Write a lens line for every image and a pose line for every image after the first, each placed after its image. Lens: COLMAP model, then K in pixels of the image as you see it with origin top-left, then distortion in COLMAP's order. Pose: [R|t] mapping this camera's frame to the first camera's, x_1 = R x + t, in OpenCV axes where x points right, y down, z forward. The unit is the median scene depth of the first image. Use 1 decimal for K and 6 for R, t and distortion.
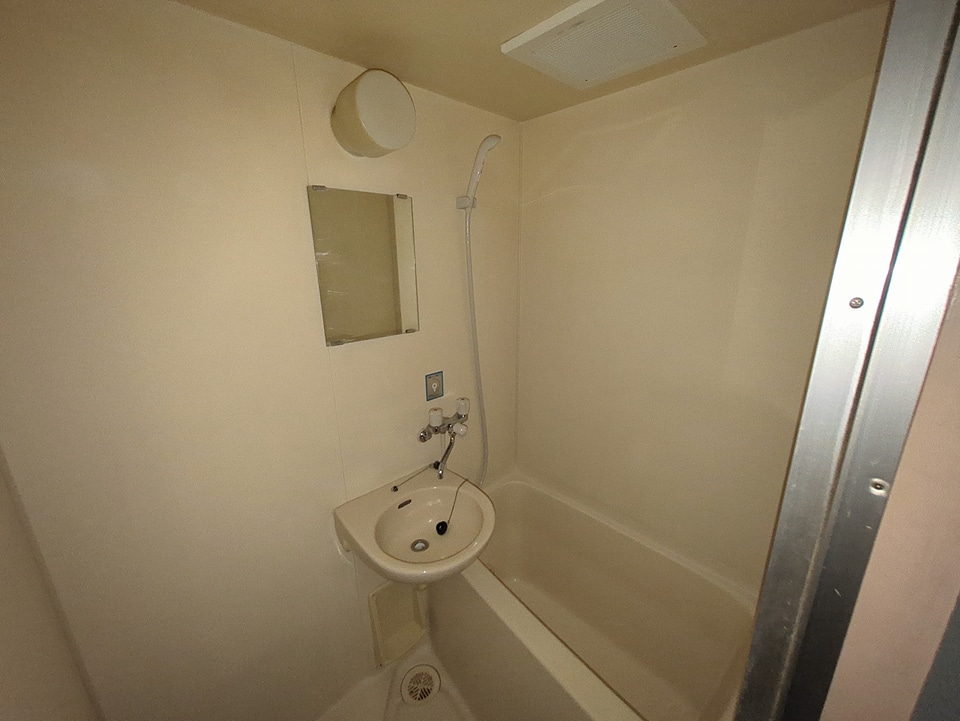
lens RADIAL K [[374.6, 0, 477.4], [0, 374.6, 360.7], [0, 0, 1]] dist [-0.000332, 0.000907]
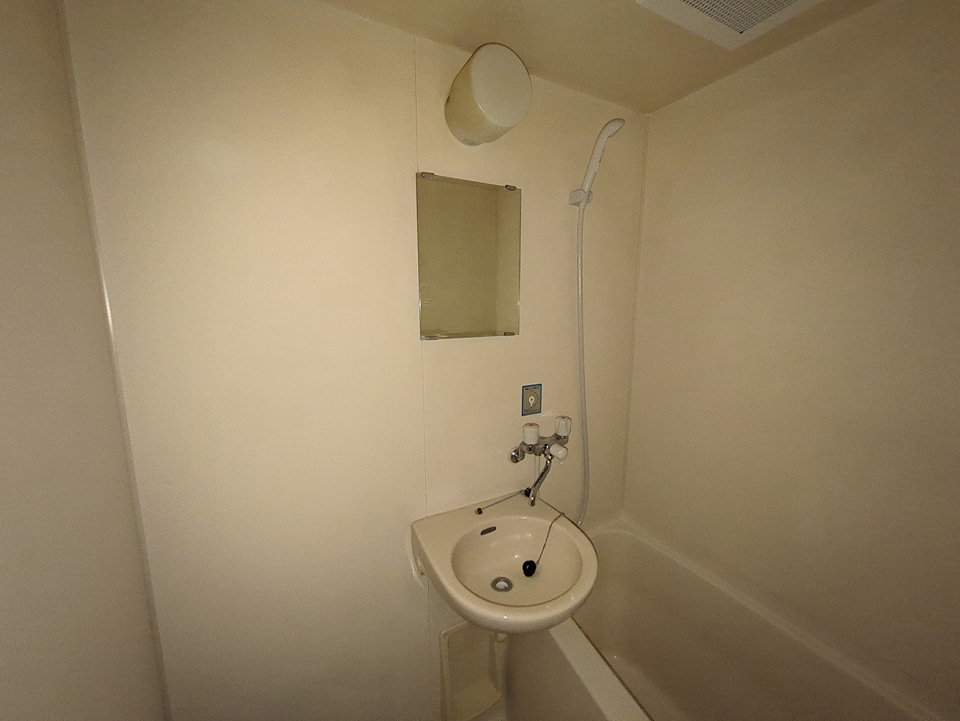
lens RADIAL K [[374.6, 0, 478.6], [0, 374.6, 361.1], [0, 0, 1]] dist [-0.000332, 0.000907]
pose [[0.966157, 0.053391, -0.252367, -0.018064], [-0.079547, 0.992332, -0.094598, 0.074858], [0.245381, 0.111471, 0.962996, 0.113287]]
